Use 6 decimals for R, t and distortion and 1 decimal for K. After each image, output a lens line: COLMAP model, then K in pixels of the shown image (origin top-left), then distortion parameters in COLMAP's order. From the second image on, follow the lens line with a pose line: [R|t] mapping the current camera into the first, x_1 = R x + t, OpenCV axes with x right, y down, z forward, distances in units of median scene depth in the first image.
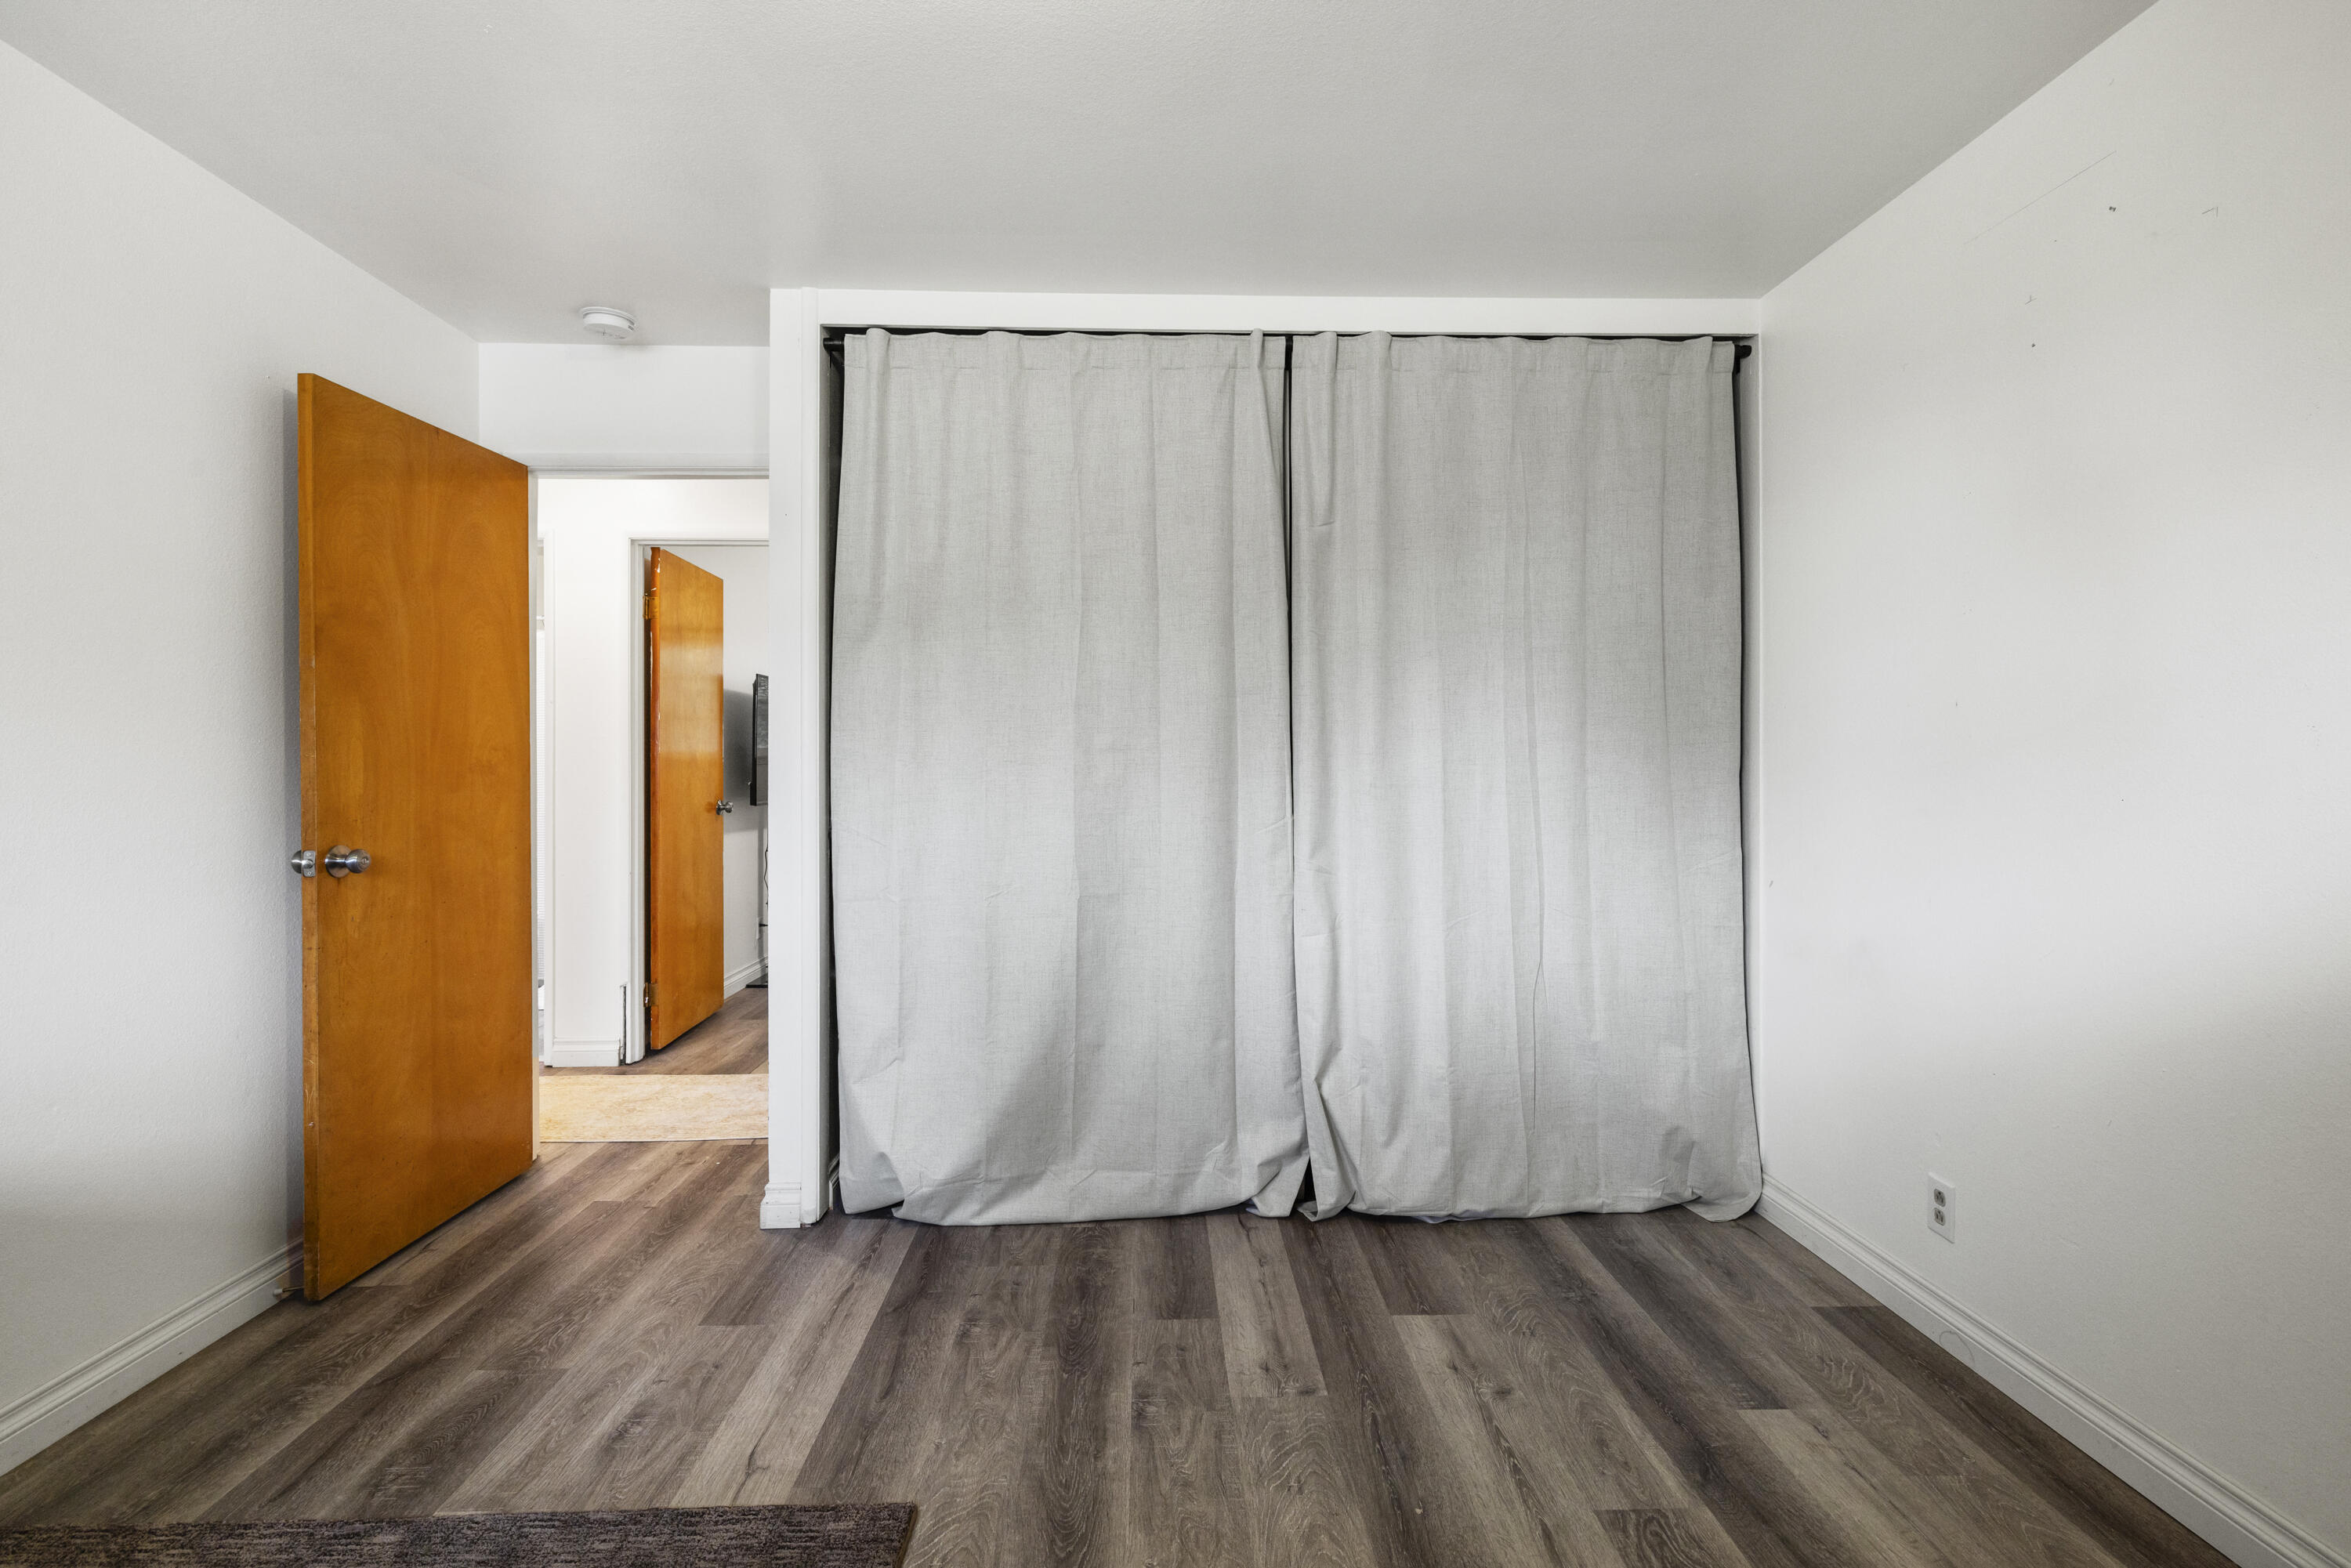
lens RADIAL K [[1040.6, 0, 1165.4], [0, 1040.6, 775.0], [0, 0, 1]] dist [-0.002467, 0.000081]
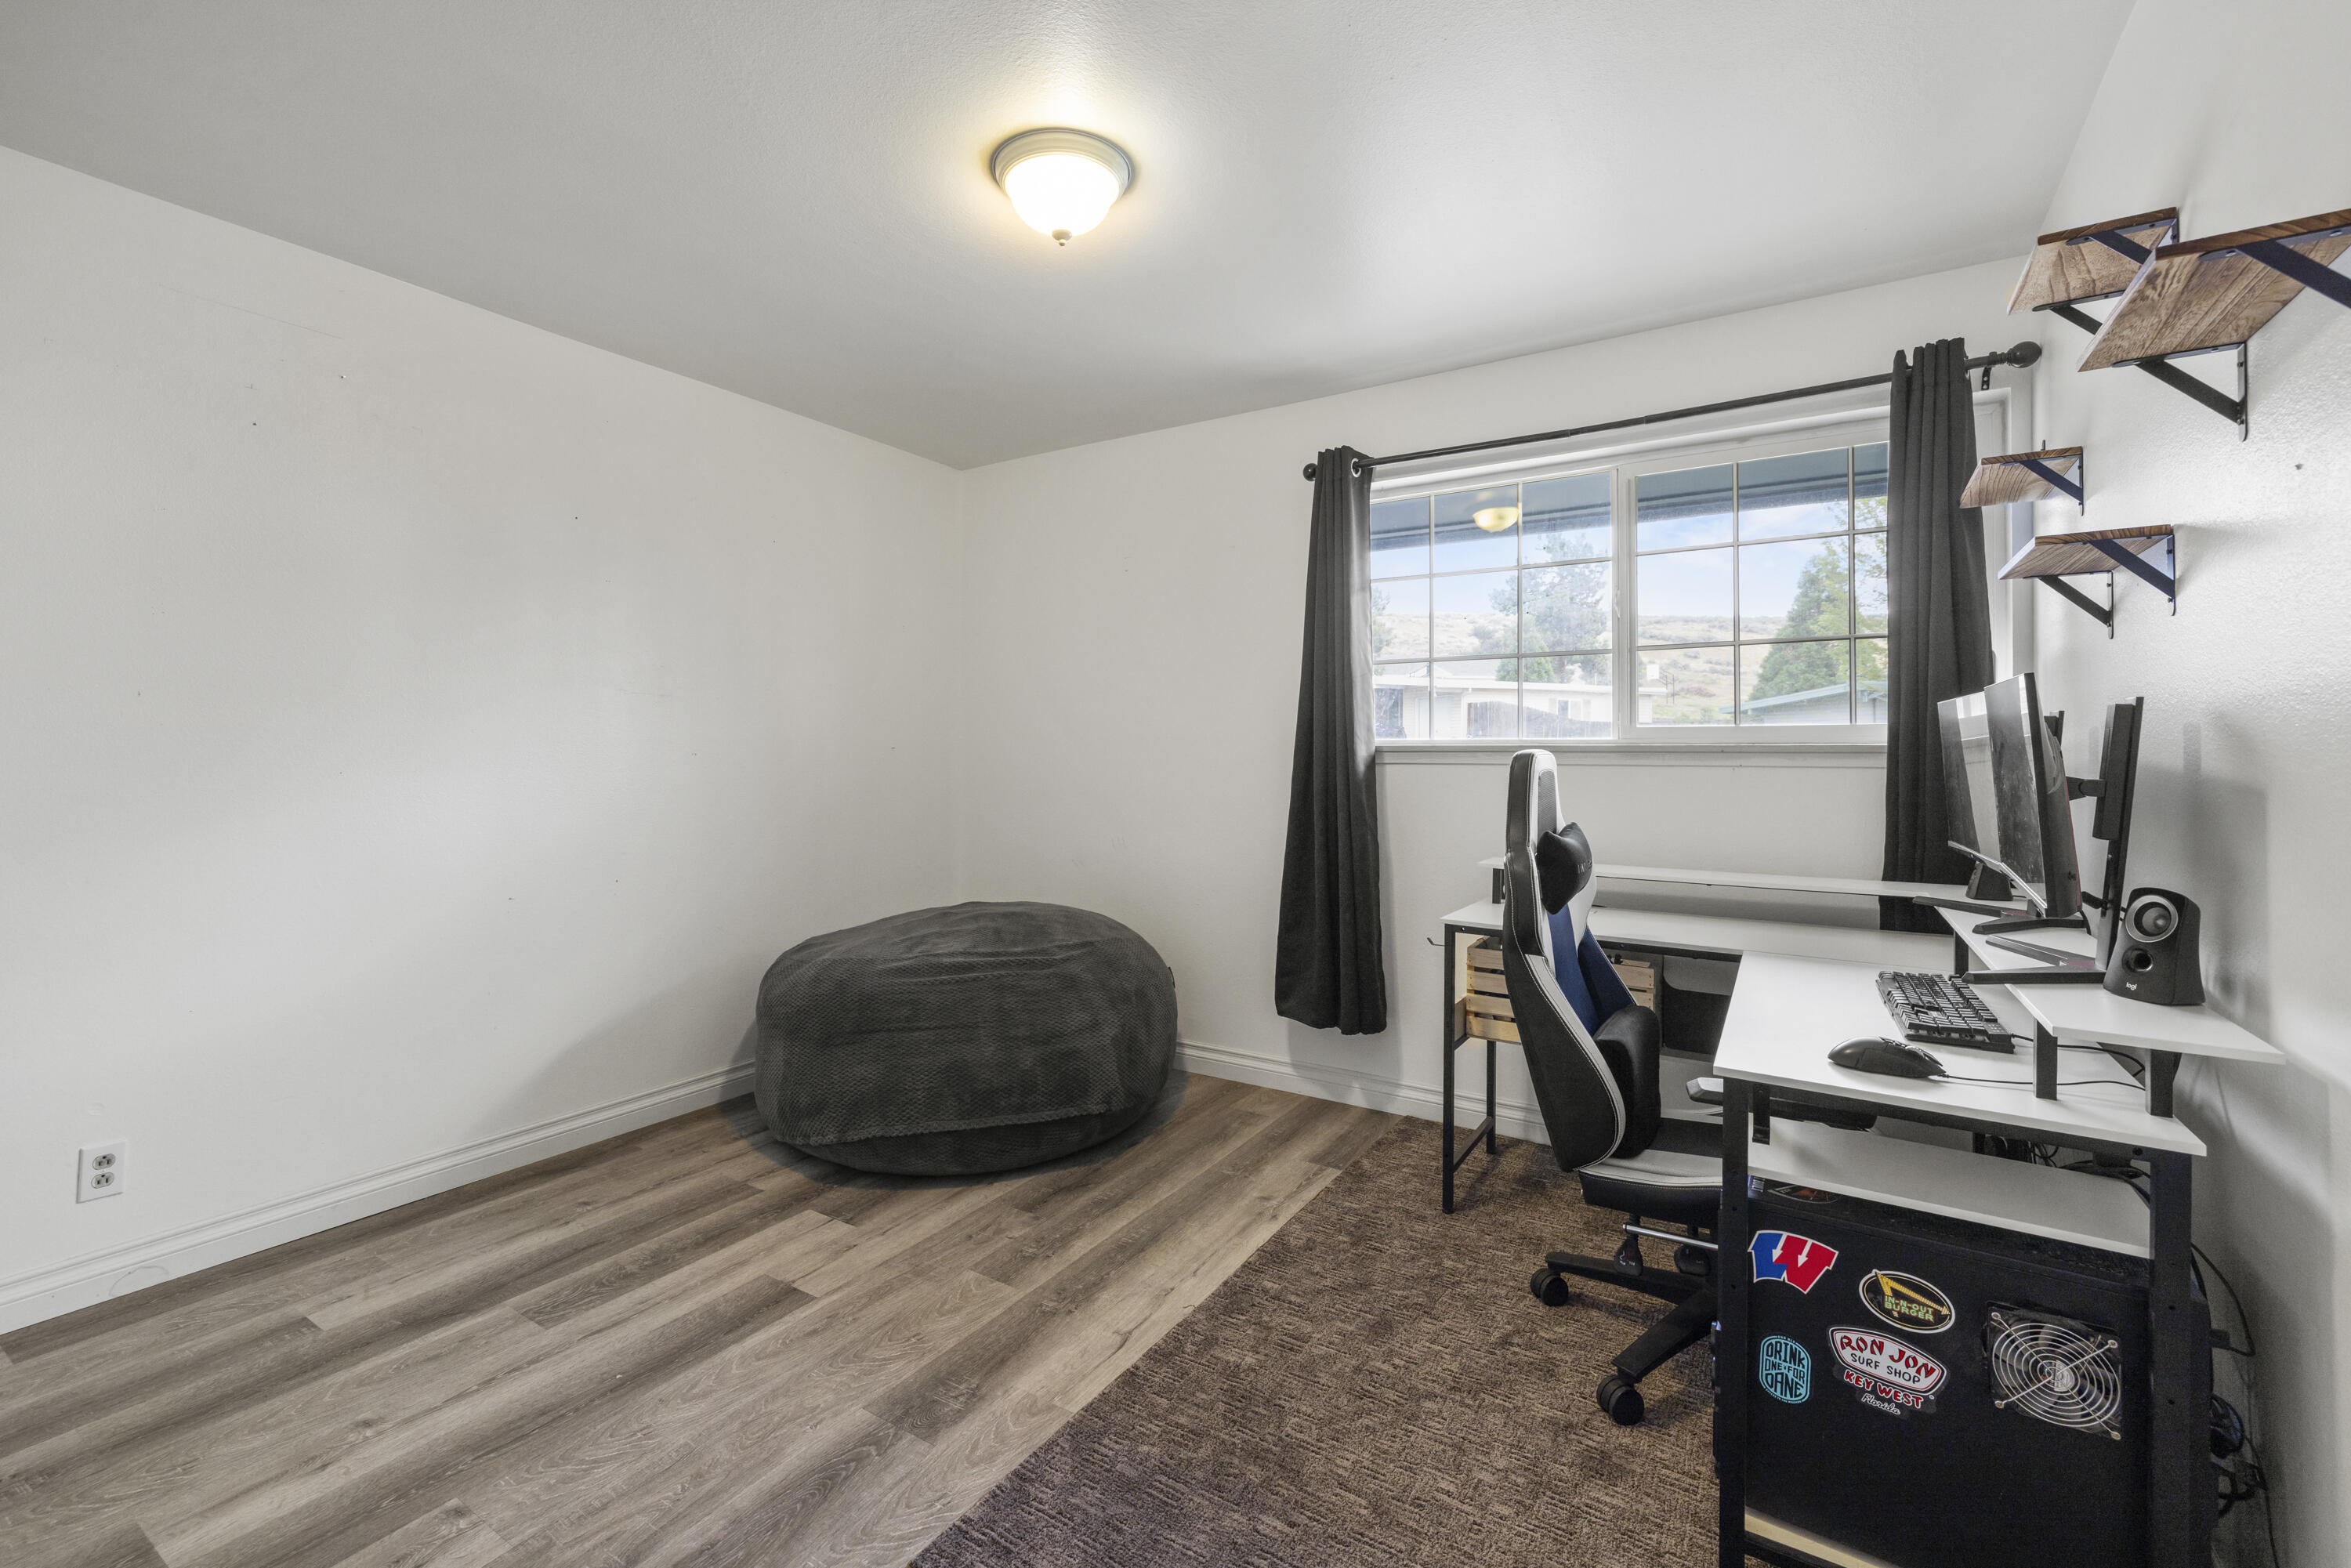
lens RADIAL K [[1006.2, 0, 1169.8], [0, 1006.2, 771.0], [0, 0, 1]] dist [0.006676, -0.000626]
pose [[-0.826823, -0.011470, 0.562345, -0.838653], [0.008200, 0.999440, 0.032441, -0.012463], [-0.562402, 0.031434, -0.826266, 1.445917]]
